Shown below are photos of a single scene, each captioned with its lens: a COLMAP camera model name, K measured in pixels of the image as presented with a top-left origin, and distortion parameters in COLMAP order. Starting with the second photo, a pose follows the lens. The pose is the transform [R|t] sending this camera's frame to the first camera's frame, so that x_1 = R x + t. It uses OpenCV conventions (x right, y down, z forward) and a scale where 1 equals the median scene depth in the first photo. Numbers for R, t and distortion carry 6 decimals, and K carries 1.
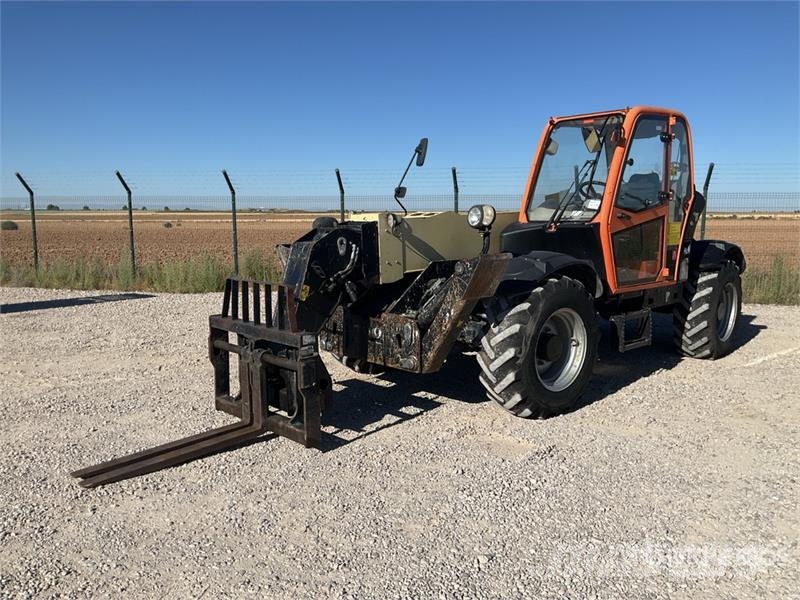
lens RADIAL K [[688.3, 0, 417.9], [0, 688.3, 296.9], [0, 0, 1]] dist [0.086632, -0.001296]
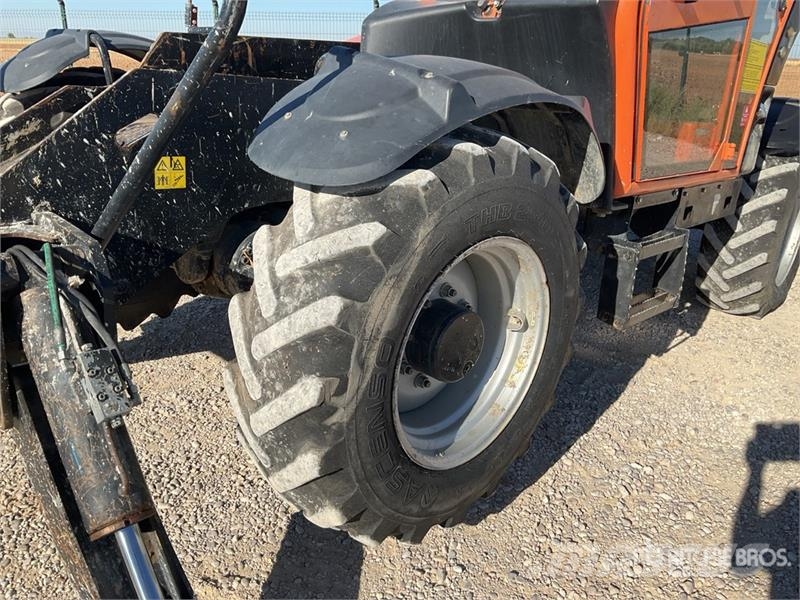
lens RADIAL K [[671.9, 0, 396.7], [0, 671.9, 298.0], [0, 0, 1]] dist [0.132034, -0.265613]
pose [[0.996992, 0.050669, 0.058643, 0.120380], [-0.060624, 0.981274, 0.182829, -0.010333], [-0.048281, -0.185835, 0.981394, 0.567148]]
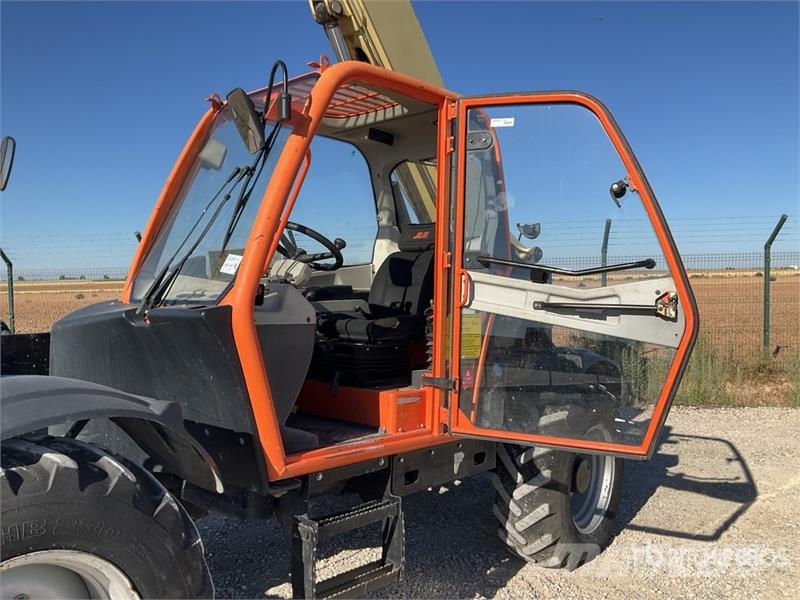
lens RADIAL K [[671.9, 0, 396.7], [0, 671.9, 298.0], [0, 0, 1]] dist [0.132034, -0.265613]
pose [[0.998178, 0.022707, 0.055897, 0.301596], [-0.014960, 0.990690, -0.135311, -0.053989], [-0.058449, 0.134228, 0.989225, 0.539862]]
